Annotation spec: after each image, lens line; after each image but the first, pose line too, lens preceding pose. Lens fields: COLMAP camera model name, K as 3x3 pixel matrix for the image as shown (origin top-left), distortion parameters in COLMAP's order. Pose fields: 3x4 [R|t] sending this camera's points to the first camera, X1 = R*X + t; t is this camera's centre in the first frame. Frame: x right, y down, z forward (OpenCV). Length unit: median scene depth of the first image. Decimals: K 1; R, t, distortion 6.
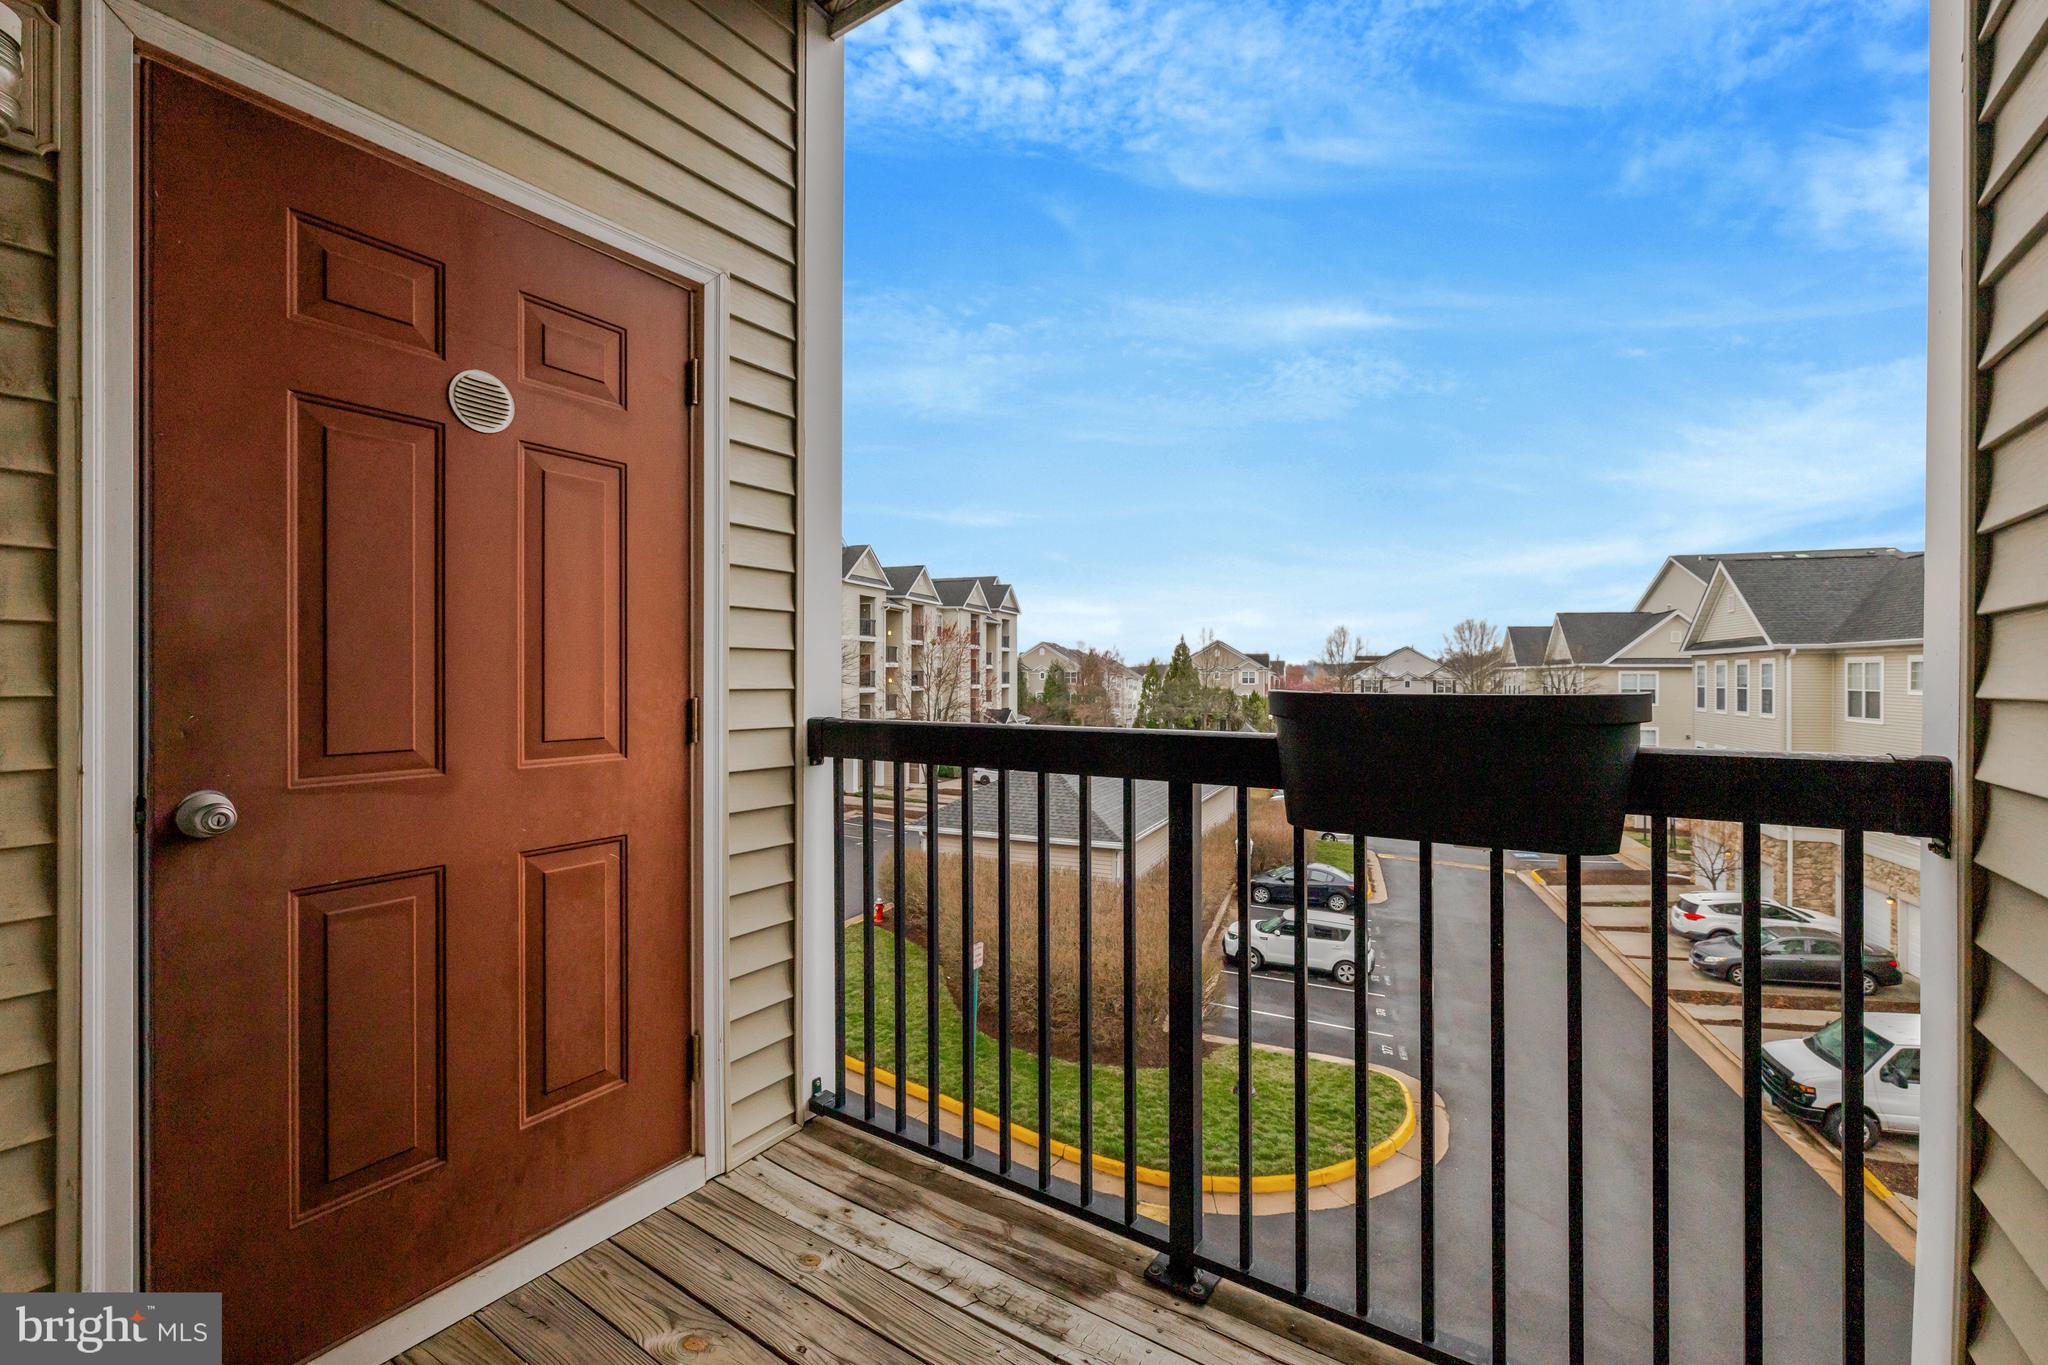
lens RADIAL K [[869.5, 0, 1022.1], [0, 869.5, 672.7], [0, 0, 1]] dist [0.000009, 0.000482]
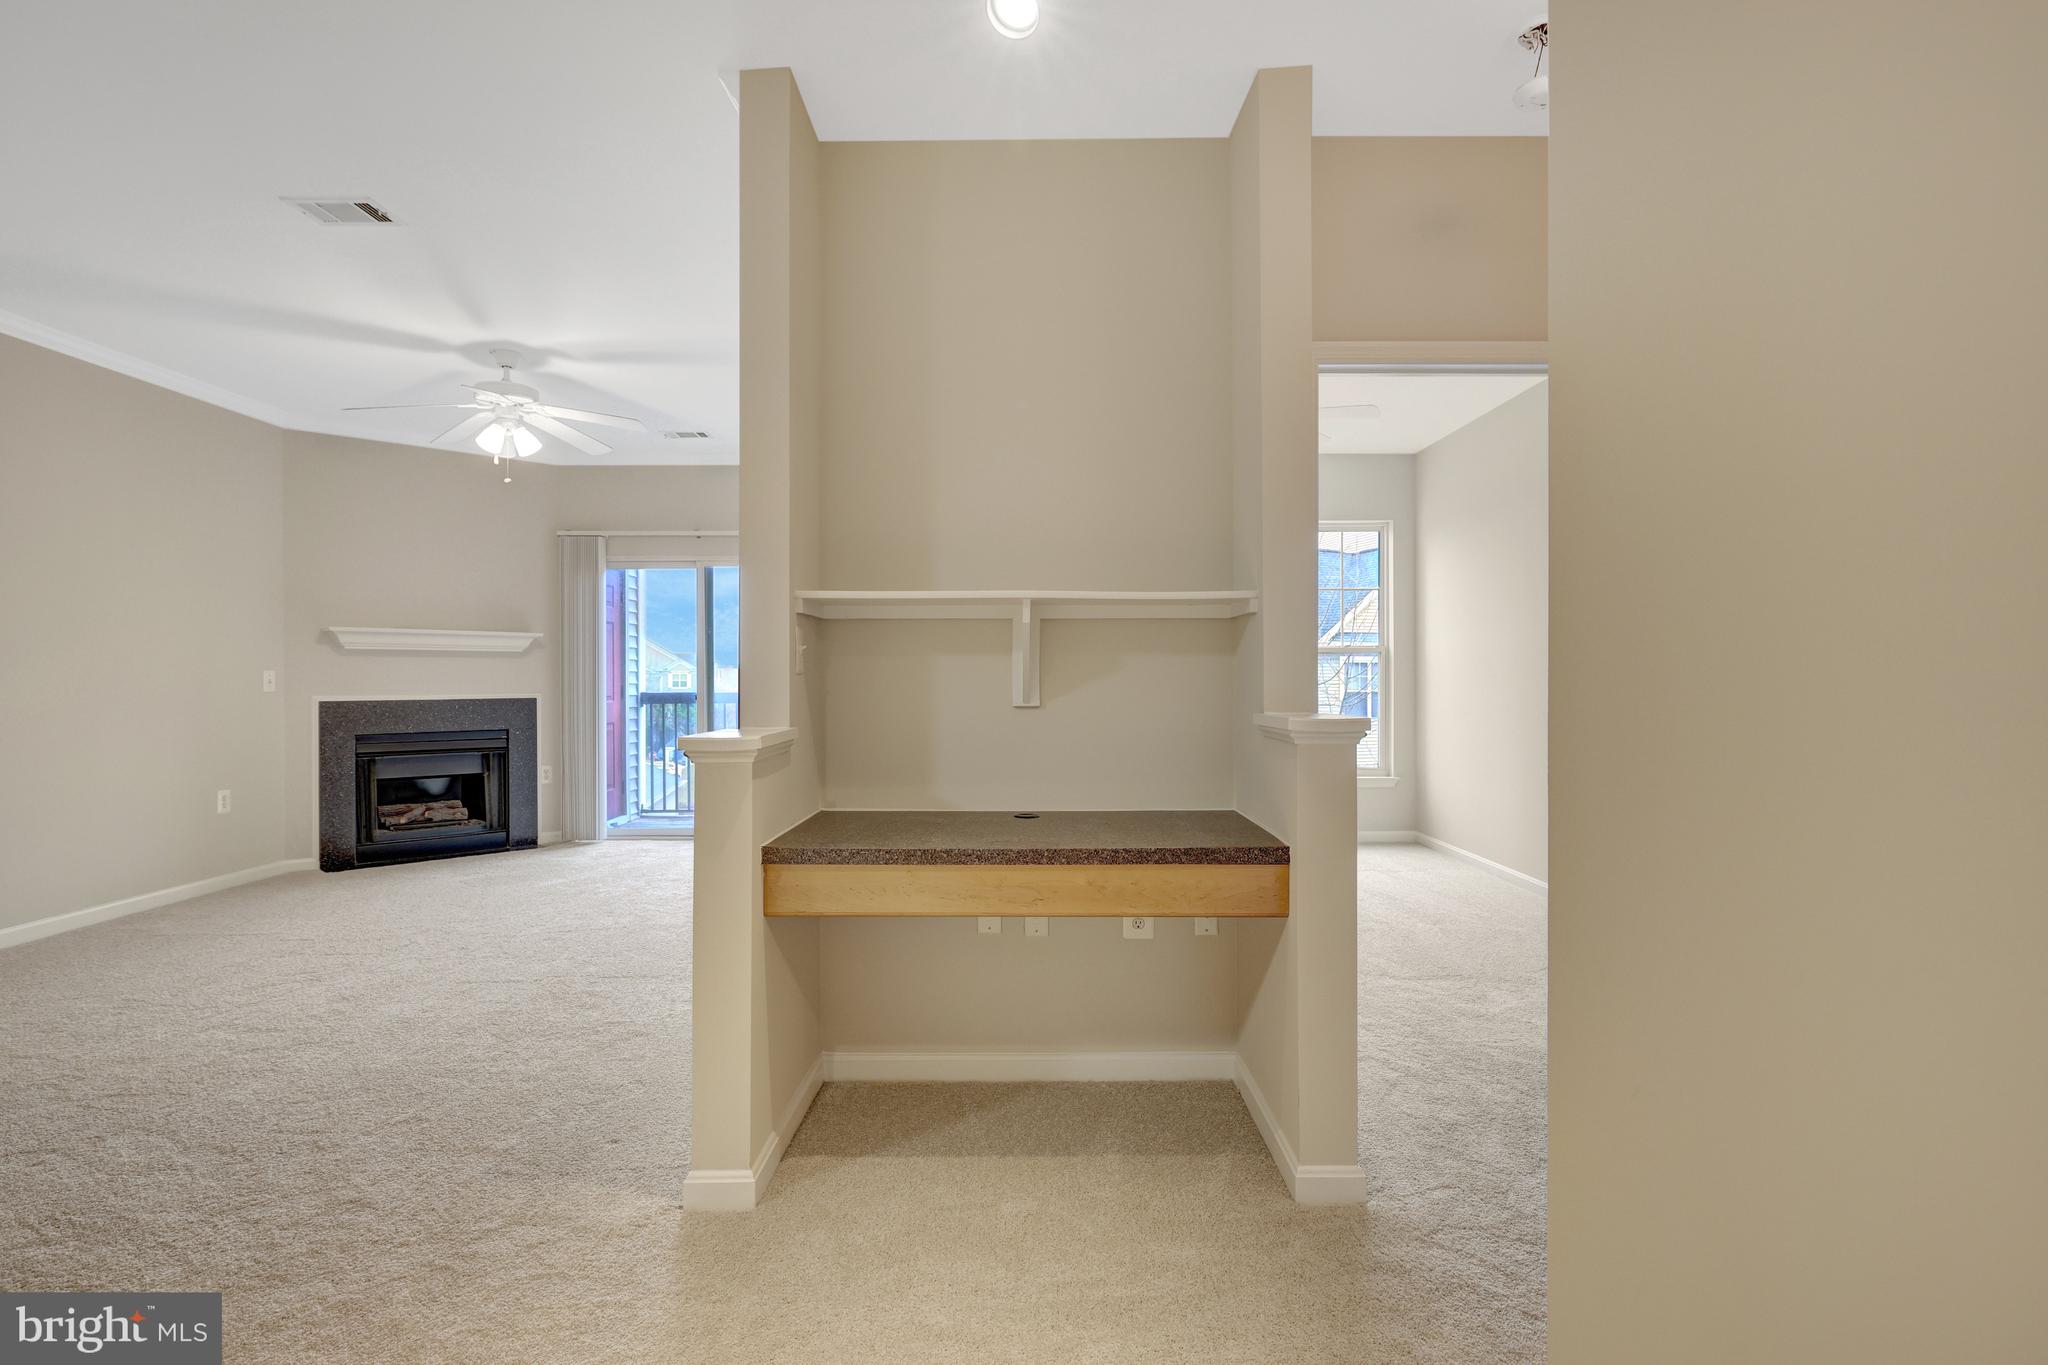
lens RADIAL K [[1016.1, 0, 1022.7], [0, 1016.1, 674.4], [0, 0, 1]] dist [-0.001266, 0.000661]
pose [[0.834034, -0.002897, 0.551705, -1.111931], [0.002811, 0.999996, 0.001002, -0.014257], [-0.551706, 0.000715, 0.834039, -2.861454]]
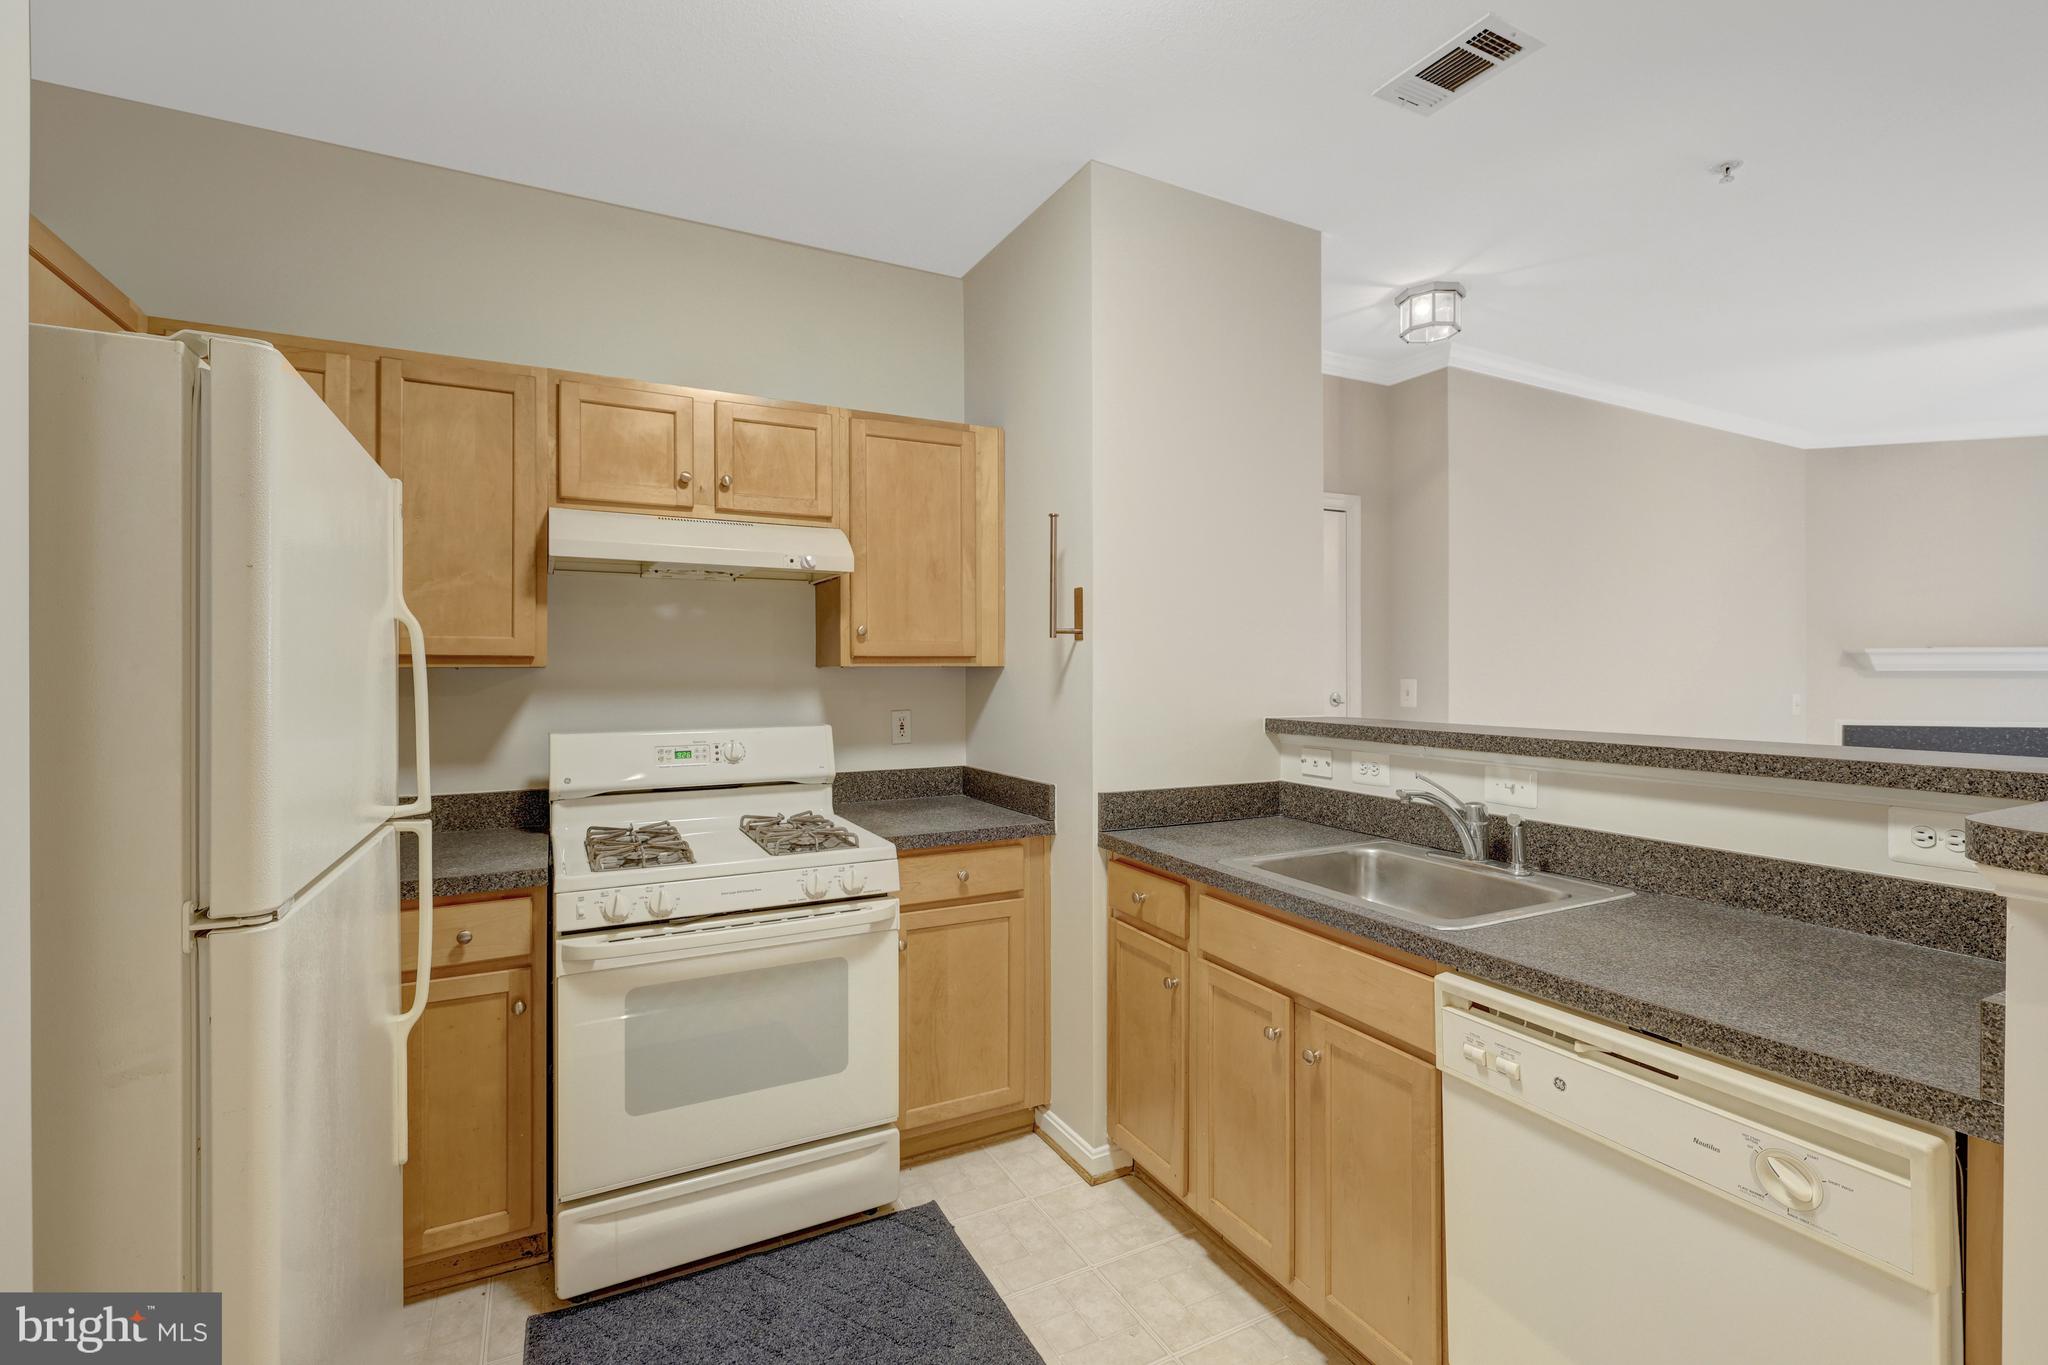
lens RADIAL K [[909.2, 0, 1020.7], [0, 909.2, 670.5], [0, 0, 1]] dist [-0.001174, -0.000071]
pose [[0.876972, -0.004506, -0.480521, -1.869818], [0.006103, 0.999980, 0.001760, -0.098041], [0.480503, -0.004476, 0.876981, -2.666258]]
